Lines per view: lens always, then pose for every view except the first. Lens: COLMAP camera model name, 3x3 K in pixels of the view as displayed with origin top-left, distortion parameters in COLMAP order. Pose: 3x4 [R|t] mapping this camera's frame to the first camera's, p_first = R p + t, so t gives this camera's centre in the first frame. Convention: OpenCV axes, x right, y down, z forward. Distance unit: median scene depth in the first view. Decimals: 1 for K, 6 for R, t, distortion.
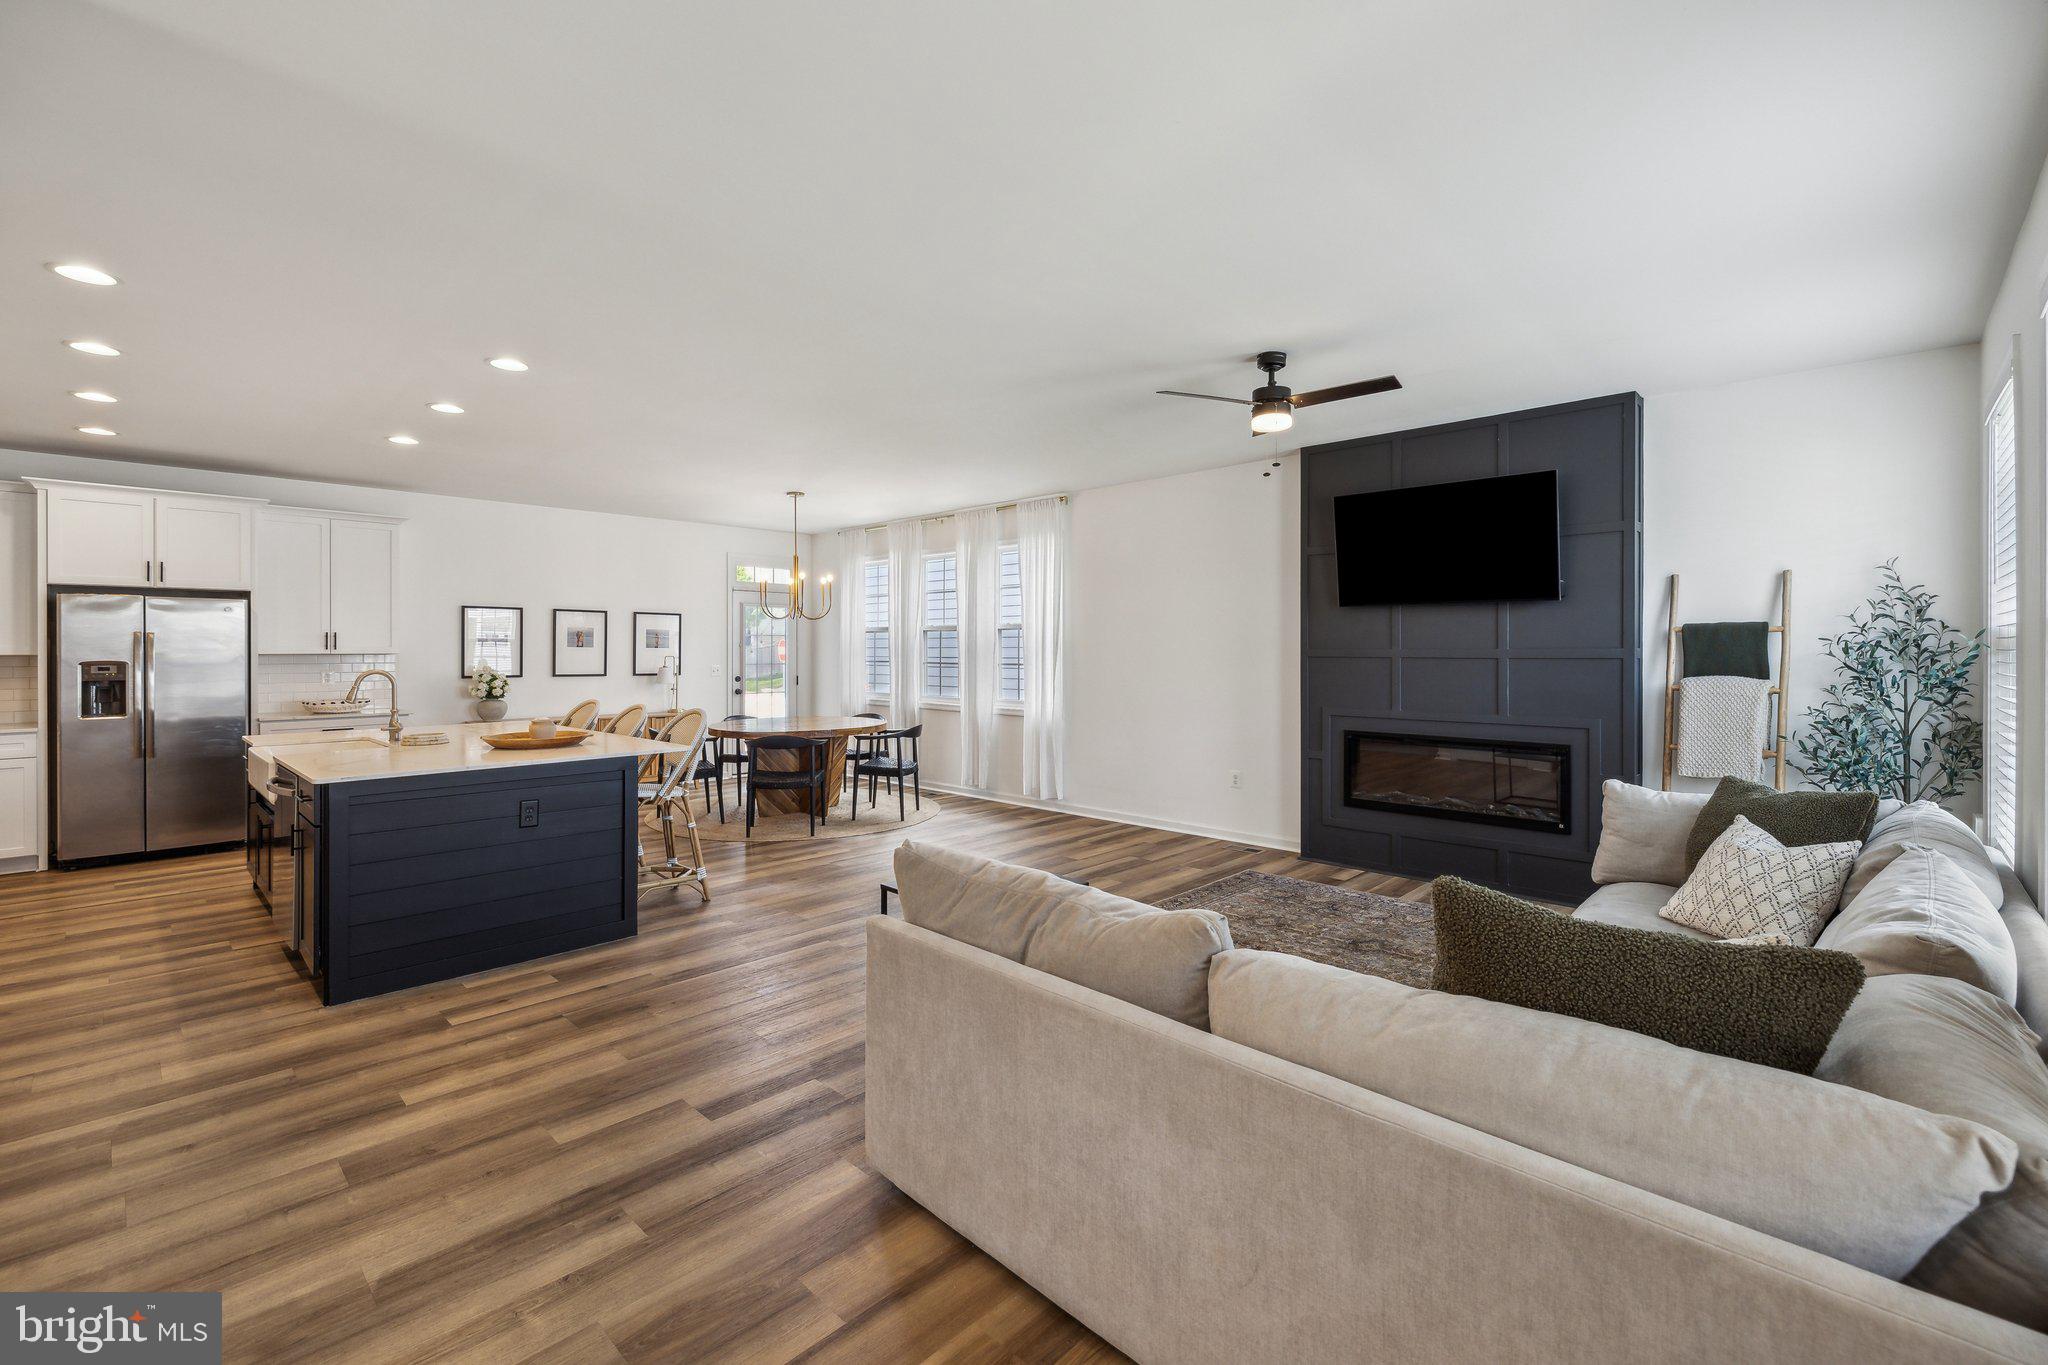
lens RADIAL K [[869.3, 0, 1011.0], [0, 869.3, 648.7], [0, 0, 1]] dist [0.002419, -0.001721]
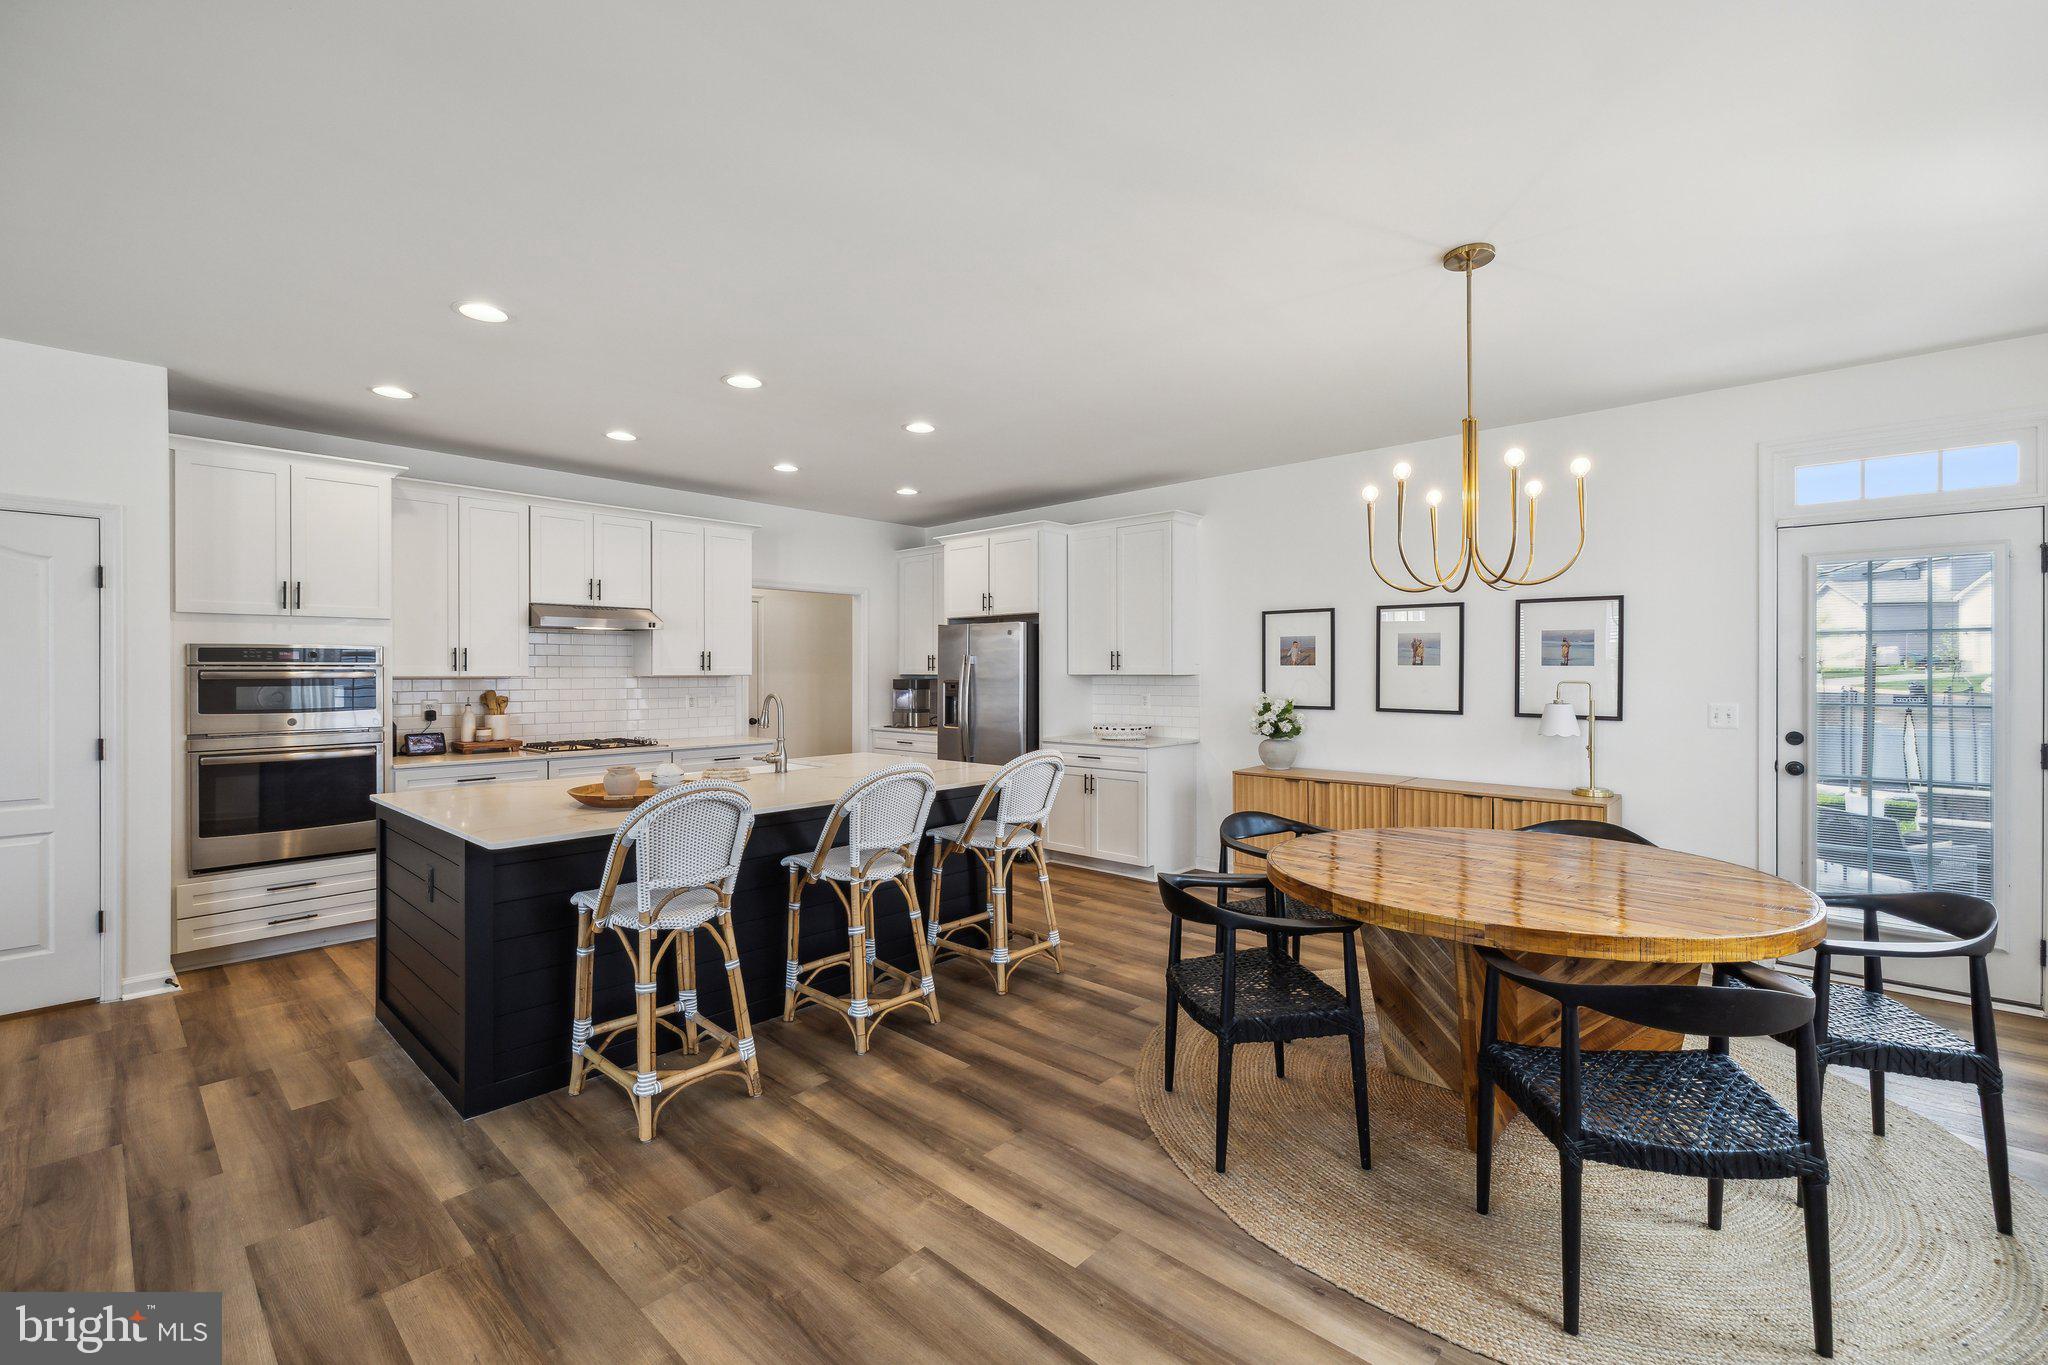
lens RADIAL K [[869.3, 0, 1006.2], [0, 869.3, 680.5], [0, 0, 1]] dist [0.002419, -0.001721]
pose [[0.026962, 0.009998, -0.999586, 0.149039], [0.004272, 0.999940, 0.010117, 0.002225], [0.999627, -0.004543, 0.026918, 0.959535]]
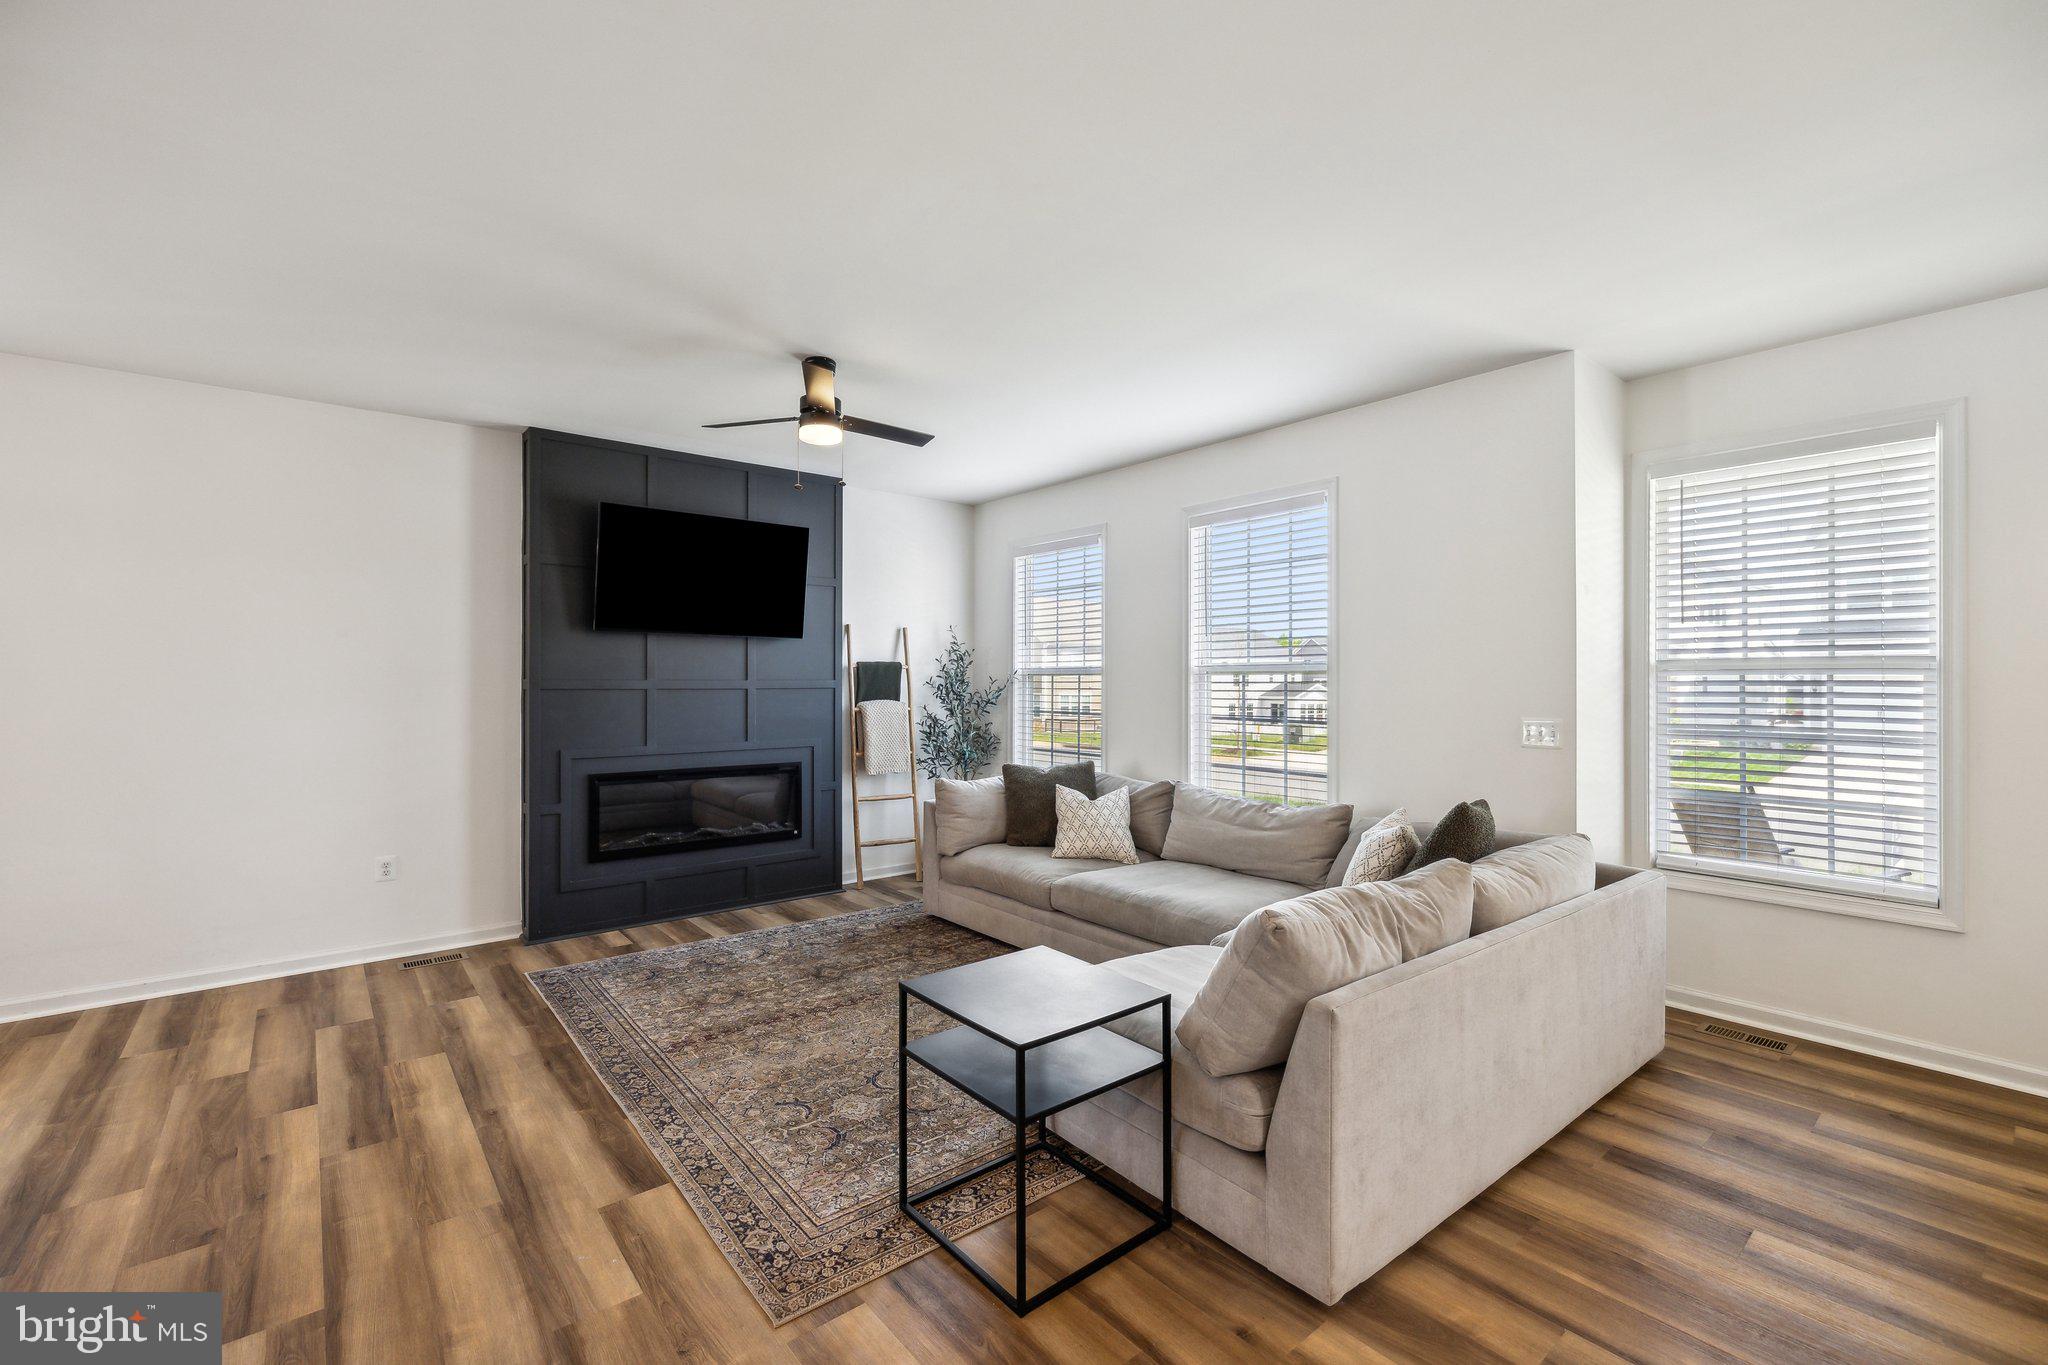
lens RADIAL K [[869.3, 0, 1004.7], [0, 869.3, 675.7], [0, 0, 1]] dist [0.002419, -0.001721]
pose [[0.119556, 0.005688, 0.992811, -0.379171], [-0.003658, 0.999979, -0.005289, -0.000060], [-0.992821, -0.002999, 0.119574, 0.448602]]
